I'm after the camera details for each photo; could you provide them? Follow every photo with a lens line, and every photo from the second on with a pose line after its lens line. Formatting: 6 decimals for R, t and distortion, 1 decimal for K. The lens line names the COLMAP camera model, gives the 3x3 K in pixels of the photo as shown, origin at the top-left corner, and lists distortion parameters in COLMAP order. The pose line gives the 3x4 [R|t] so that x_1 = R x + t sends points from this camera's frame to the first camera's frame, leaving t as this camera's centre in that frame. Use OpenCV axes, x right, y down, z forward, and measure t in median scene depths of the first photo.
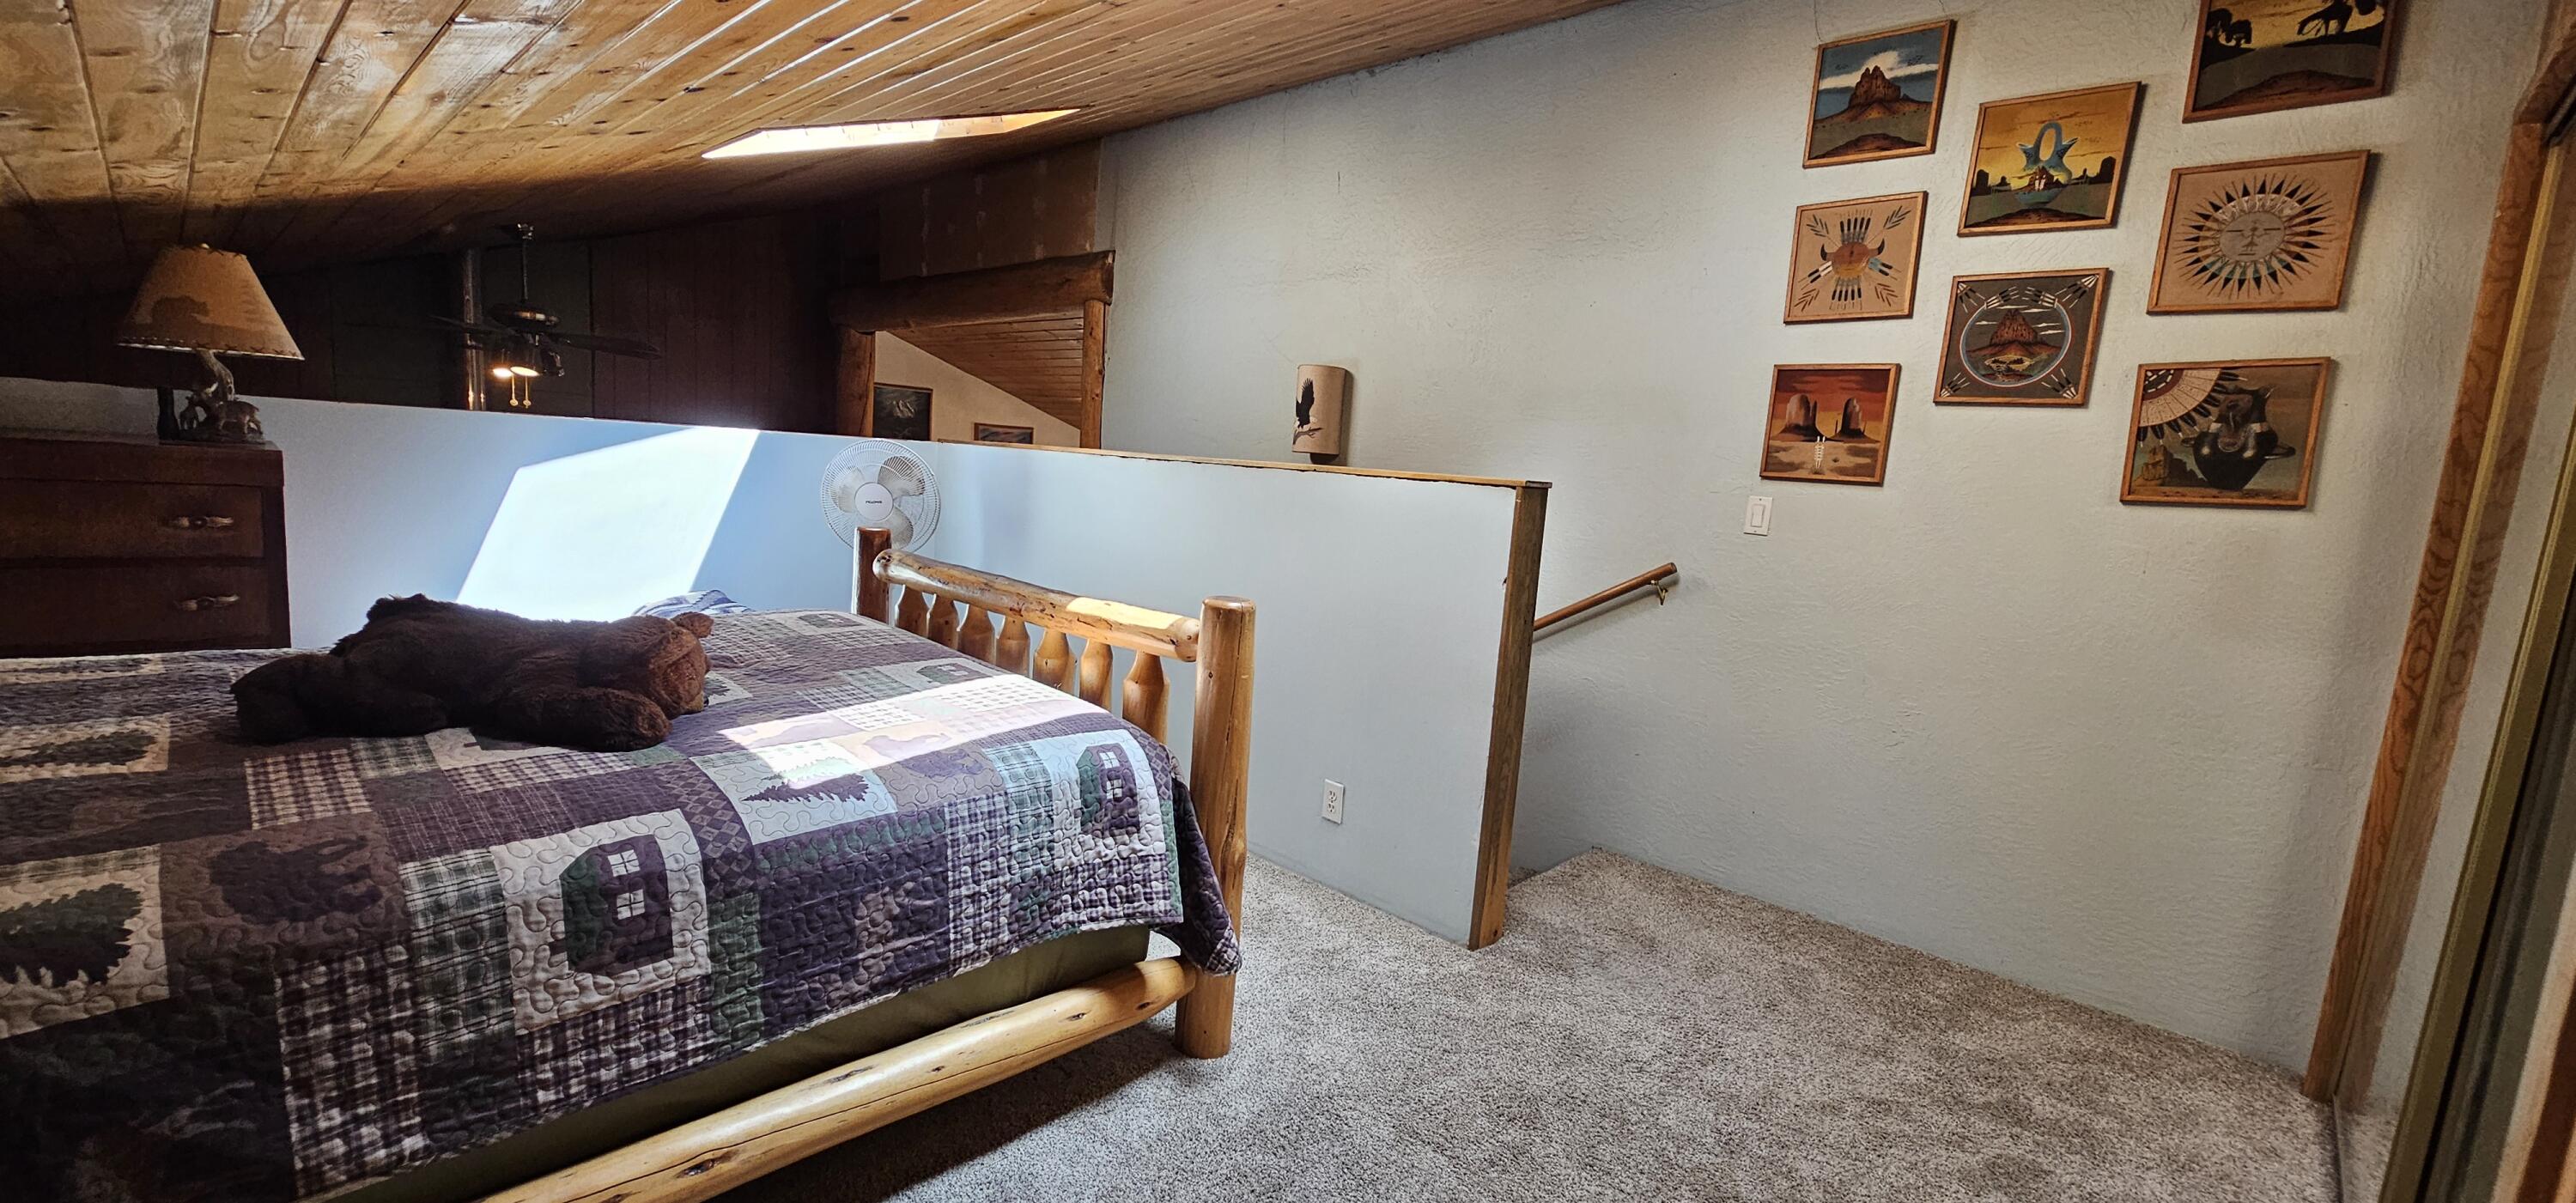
lens RADIAL K [[1048.9, 0, 1290.6], [0, 1048.9, 600.3], [0, 0, 1]] dist [-0.000456, -0.000535]
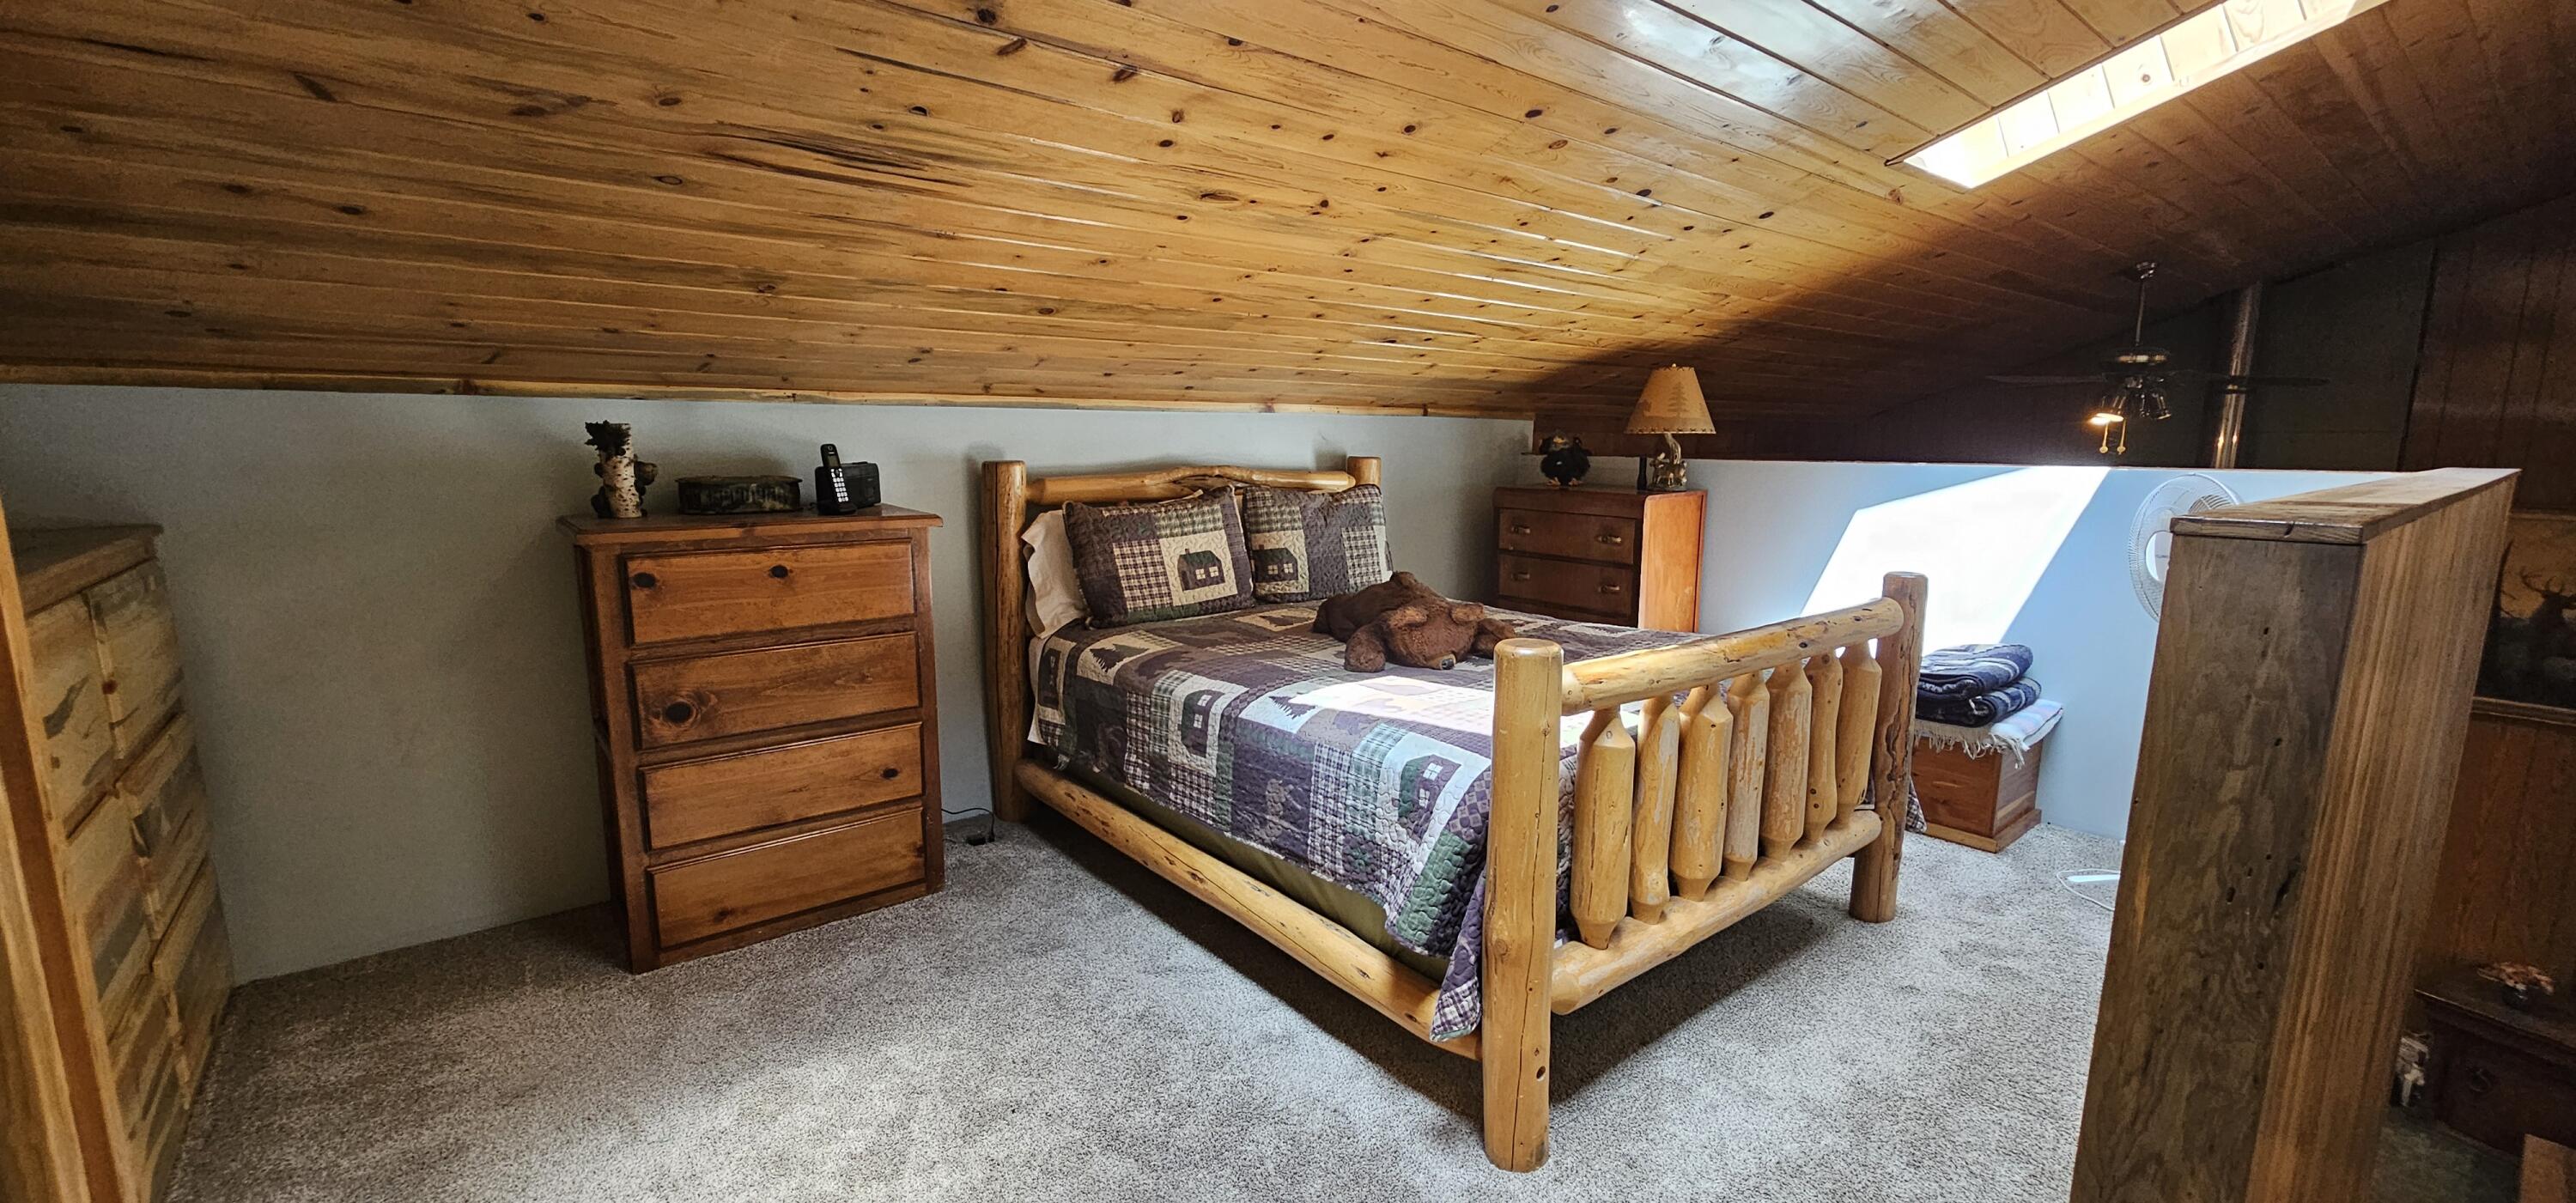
lens RADIAL K [[1048.9, 0, 1292.6], [0, 1048.9, 617.5], [0, 0, 1]] dist [-0.000456, -0.000535]
pose [[-0.131270, 0.096030, -0.986685, 1.012560], [-0.139580, 0.983592, 0.114299, -0.115759], [0.981471, 0.152726, -0.115712, 1.132194]]
